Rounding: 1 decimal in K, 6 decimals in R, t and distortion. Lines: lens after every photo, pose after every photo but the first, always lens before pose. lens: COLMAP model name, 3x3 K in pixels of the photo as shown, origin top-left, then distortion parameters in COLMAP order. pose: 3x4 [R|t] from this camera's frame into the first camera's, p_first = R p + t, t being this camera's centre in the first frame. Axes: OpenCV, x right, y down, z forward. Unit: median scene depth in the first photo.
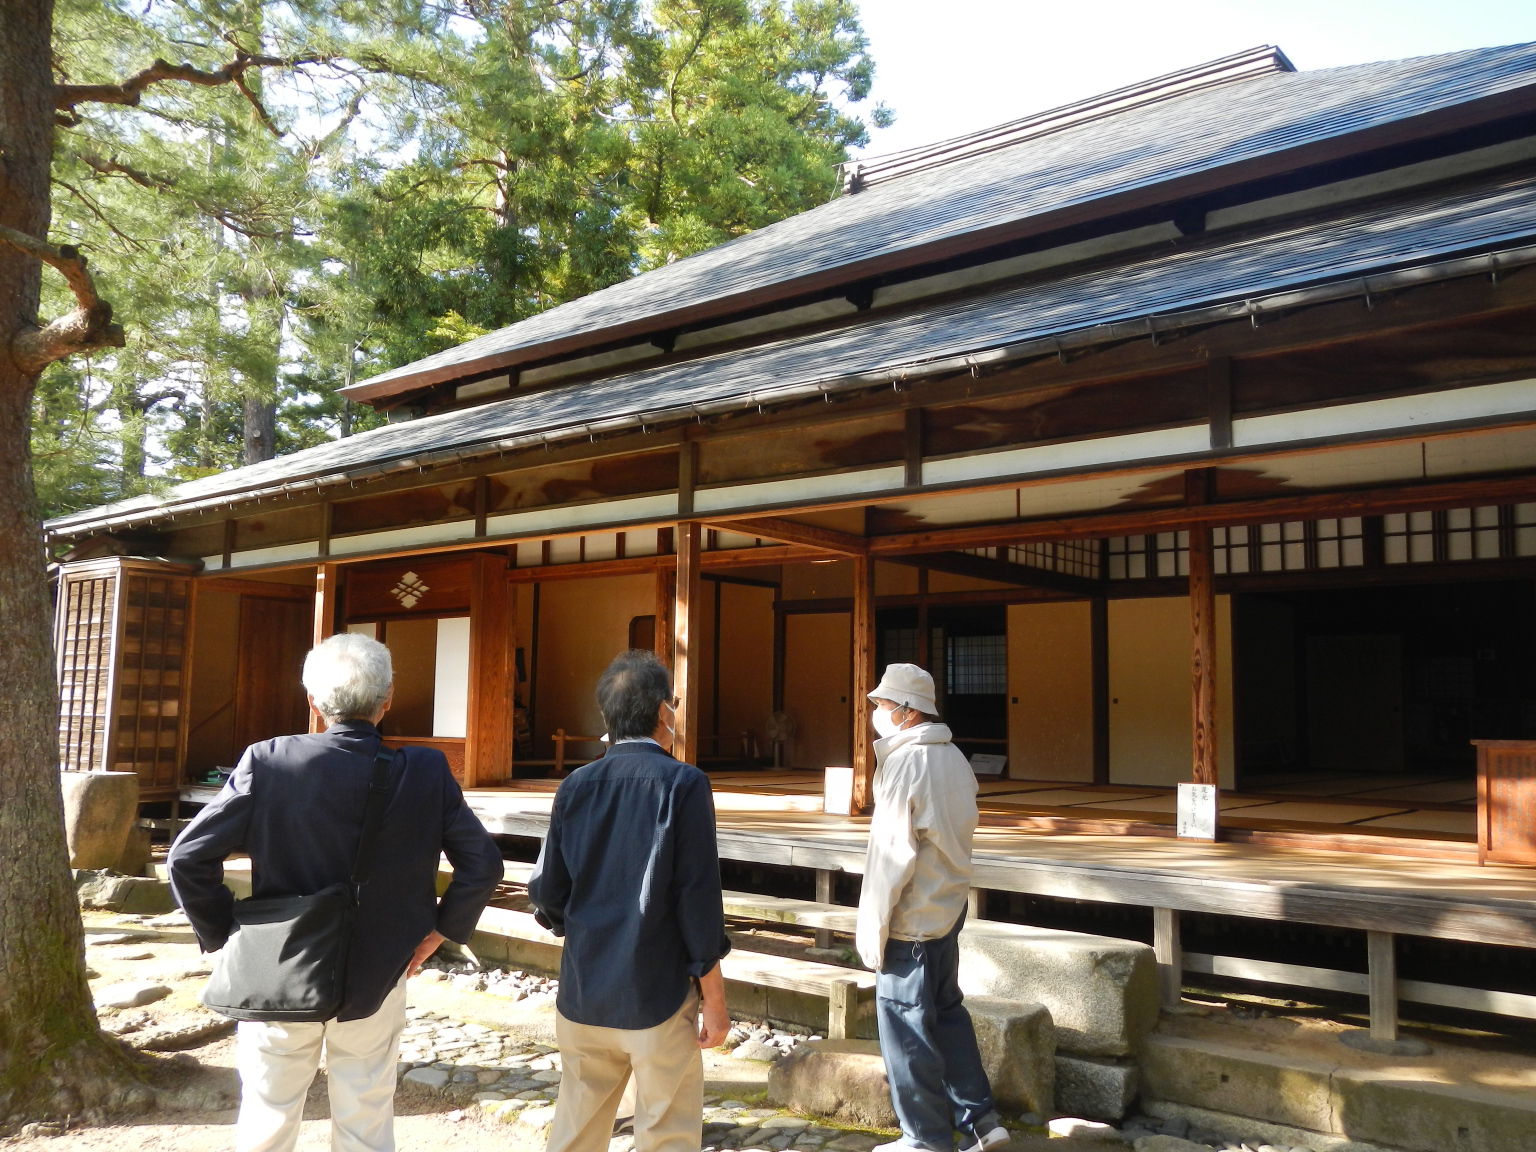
lens RADIAL K [[1224.3, 0, 768.0], [0, 1224.3, 576.0], [0, 0, 1]] dist [0.004581, 0.002782]
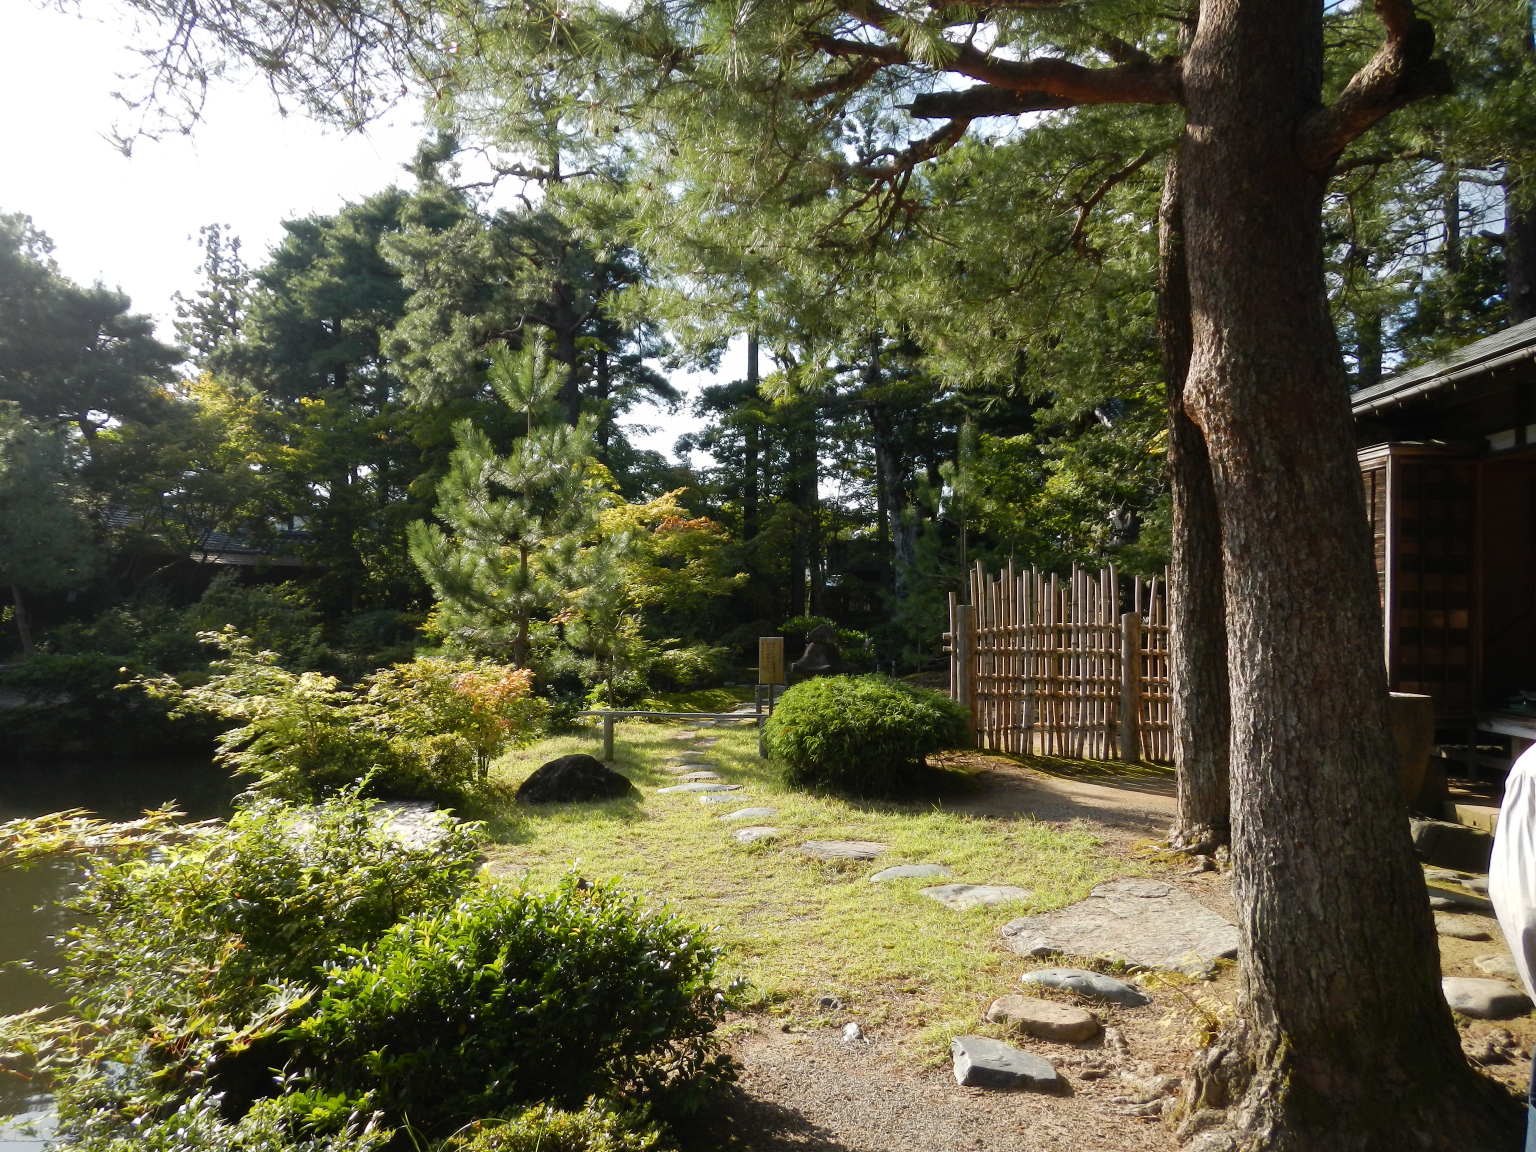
lens RADIAL K [[1271.5, 0, 768.0], [0, 1271.5, 576.0], [0, 0, 1]] dist [0.002293, 0.003114]
pose [[0.604694, -0.020512, -0.796194, -0.159888], [0.080545, 0.996118, 0.035509, 0.019352], [0.792375, -0.085601, 0.603999, 0.207004]]
